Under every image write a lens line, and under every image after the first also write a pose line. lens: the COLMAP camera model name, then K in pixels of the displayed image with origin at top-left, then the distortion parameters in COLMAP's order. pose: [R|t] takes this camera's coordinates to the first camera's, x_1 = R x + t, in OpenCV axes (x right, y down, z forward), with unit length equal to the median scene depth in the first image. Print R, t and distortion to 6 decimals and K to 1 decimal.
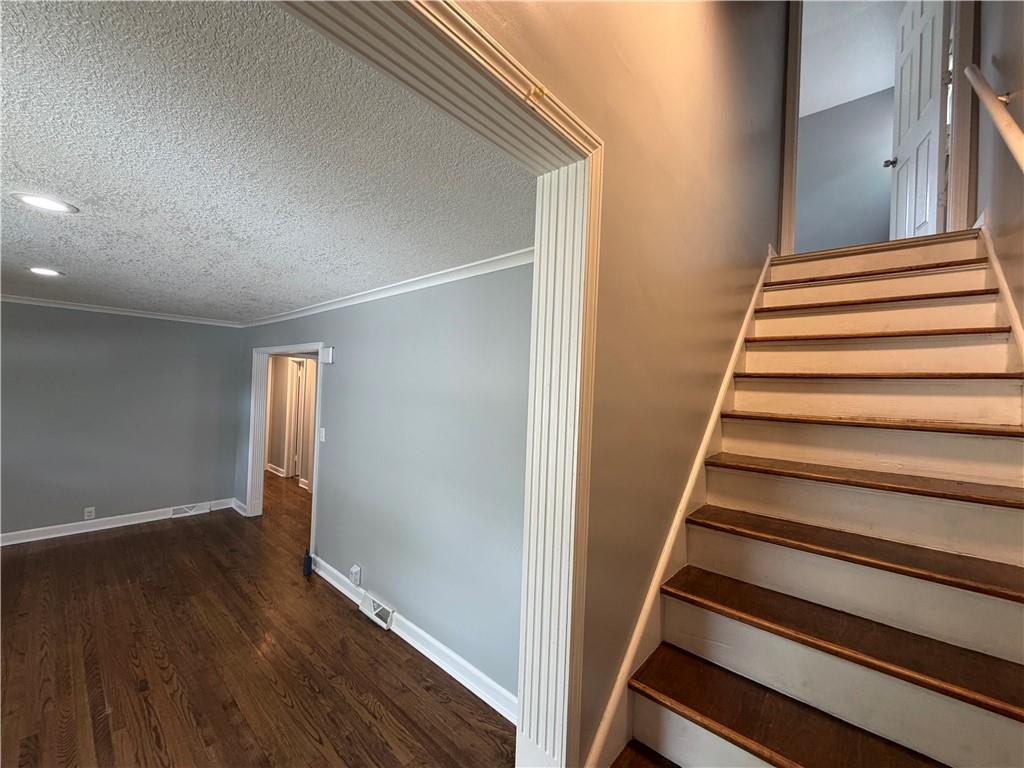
lens RADIAL K [[408.6, 0, 508.4], [0, 408.6, 384.7], [0, 0, 1]] dist [-0.000470, 0.000287]
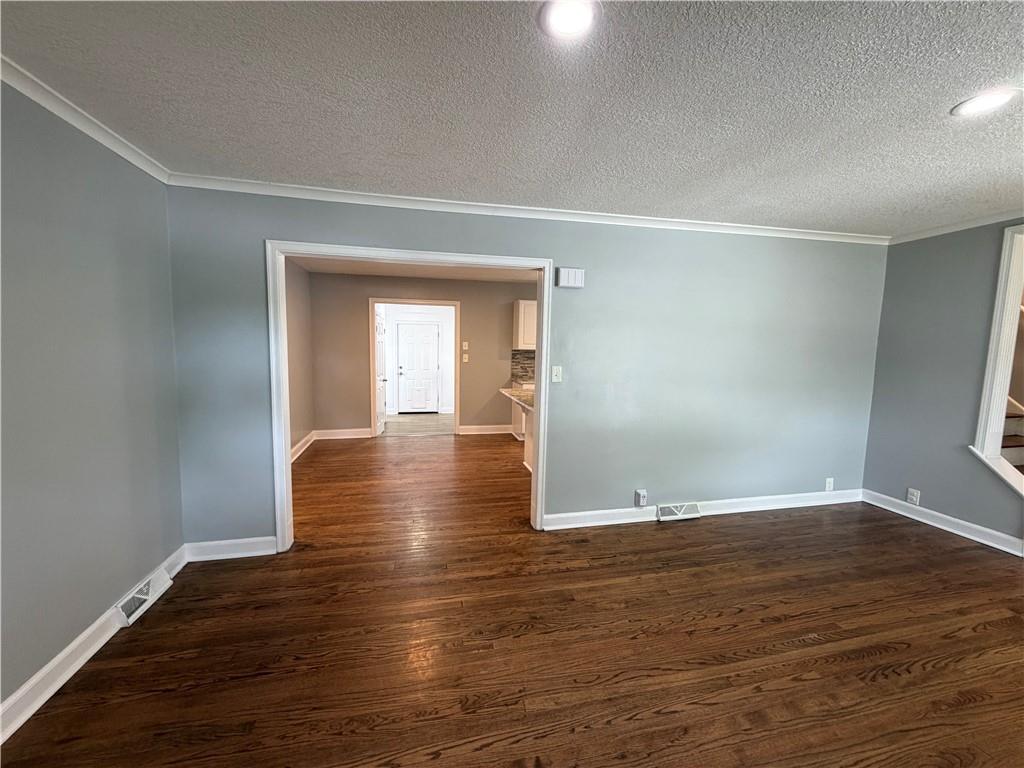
lens RADIAL K [[408.6, 0, 509.6], [0, 408.6, 385.1], [0, 0, 1]] dist [-0.000470, 0.000287]
pose [[0.580753, -0.108119, 0.806868, -1.366235], [0.001853, 0.991314, 0.131501, 0.039318], [-0.814078, -0.074874, 0.575909, 0.684058]]
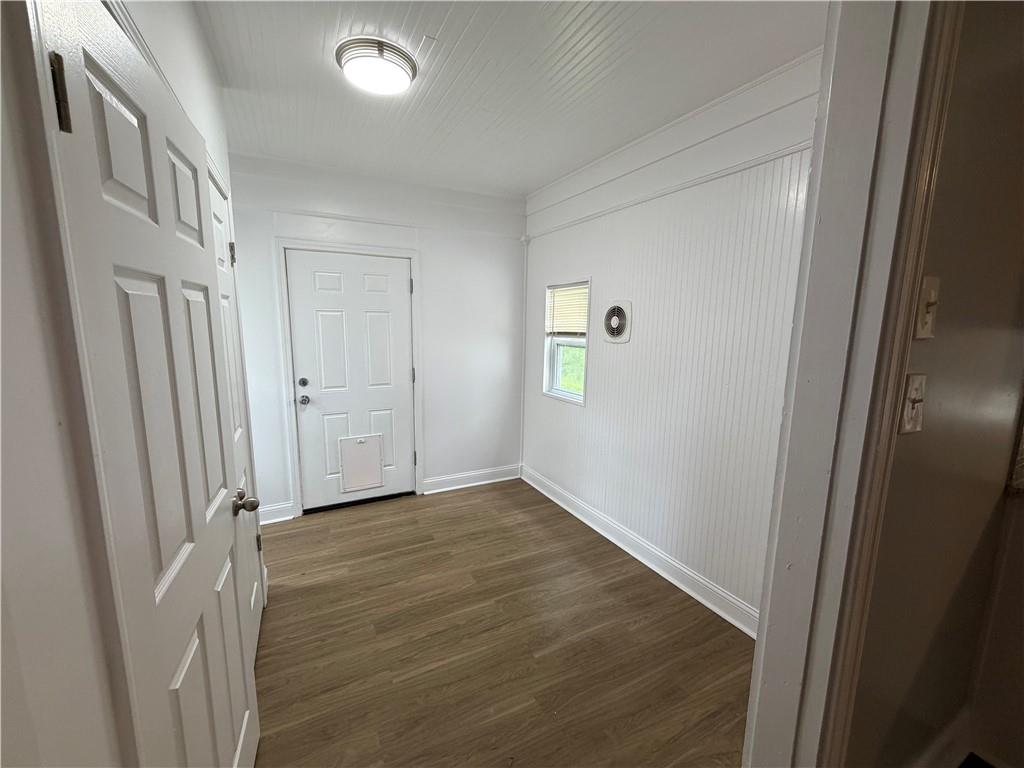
lens RADIAL K [[408.6, 0, 507.5], [0, 408.6, 382.8], [0, 0, 1]] dist [-0.000470, 0.000287]
pose [[0.363873, -0.179502, 0.913989, -0.211517], [0.000173, 0.981268, 0.192646, 0.105044], [-0.931449, -0.069940, 0.357088, 2.145802]]
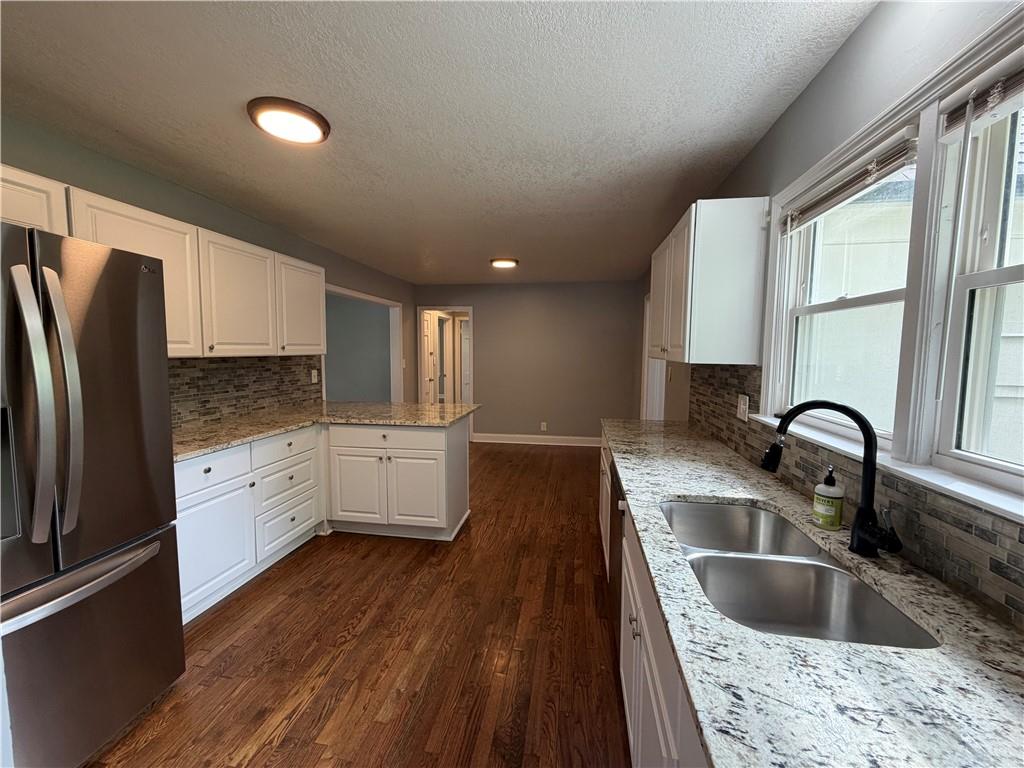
lens RADIAL K [[408.6, 0, 507.6], [0, 408.6, 381.4], [0, 0, 1]] dist [-0.000470, 0.000287]
pose [[0.533240, 0.030998, -0.845396, 0.825672], [0.017038, 0.998732, 0.047367, 0.128999], [0.845793, -0.039662, 0.532036, 1.014163]]
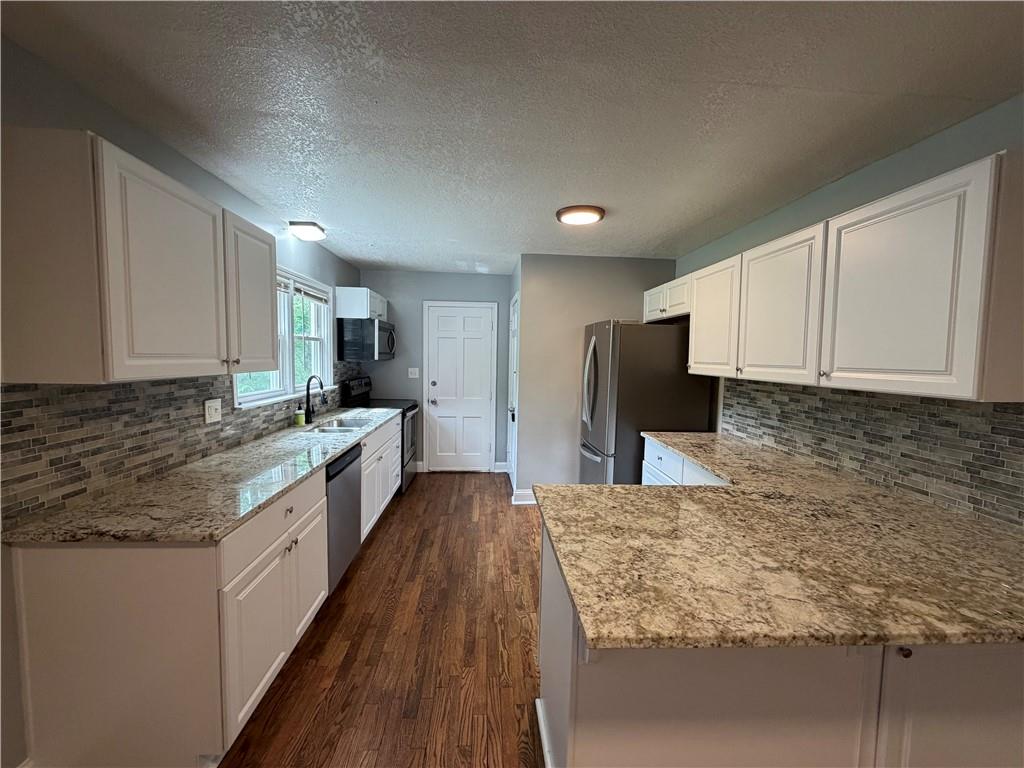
lens RADIAL K [[408.6, 0, 508.8], [0, 408.6, 383.2], [0, 0, 1]] dist [-0.000470, 0.000287]
pose [[-0.709693, -0.102934, 0.696951, -0.318152], [-0.050785, 0.994170, 0.095118, 0.068995], [-0.702678, 0.032110, -0.710783, 1.778163]]
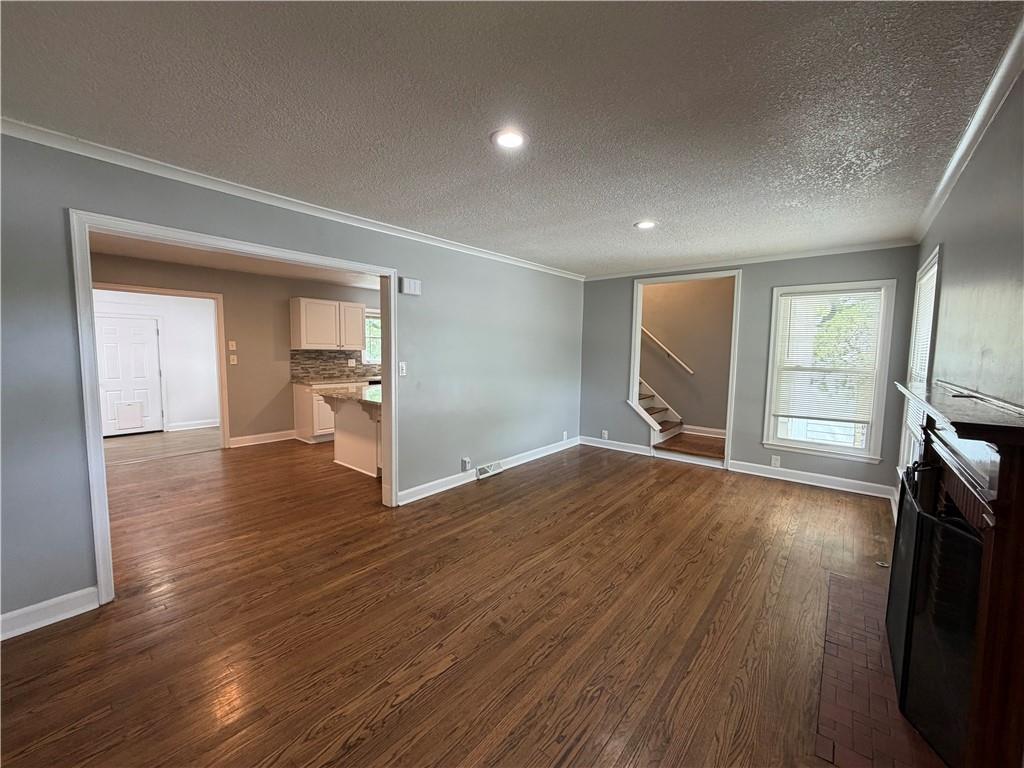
lens RADIAL K [[408.6, 0, 509.8], [0, 408.6, 385.7], [0, 0, 1]] dist [-0.000470, 0.000287]
pose [[-0.032684, -0.127201, 0.991338, -1.643724], [-0.016378, 0.991803, 0.126720, 0.040504], [-0.999332, -0.012094, -0.034499, 0.895358]]
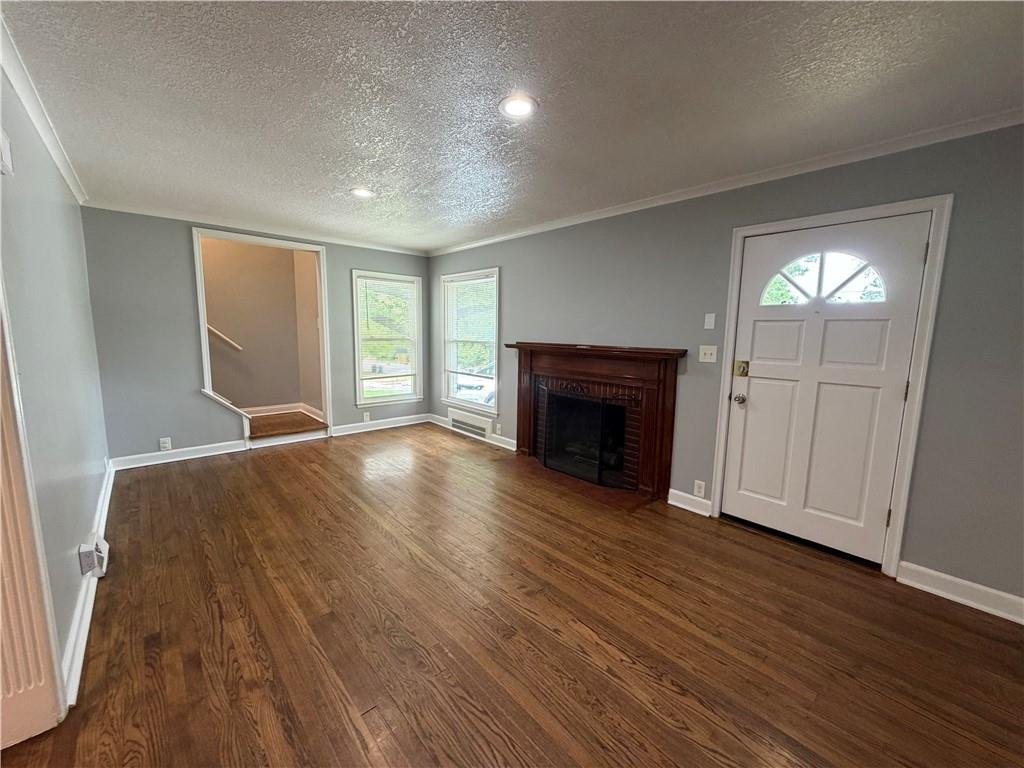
lens RADIAL K [[408.6, 0, 509.1], [0, 408.6, 383.9], [0, 0, 1]] dist [-0.000470, 0.000287]
pose [[-0.992356, -0.068013, 0.102975, -1.070043], [-0.054149, 0.989782, 0.131909, 0.070211], [-0.110894, 0.125325, -0.985899, 1.507918]]
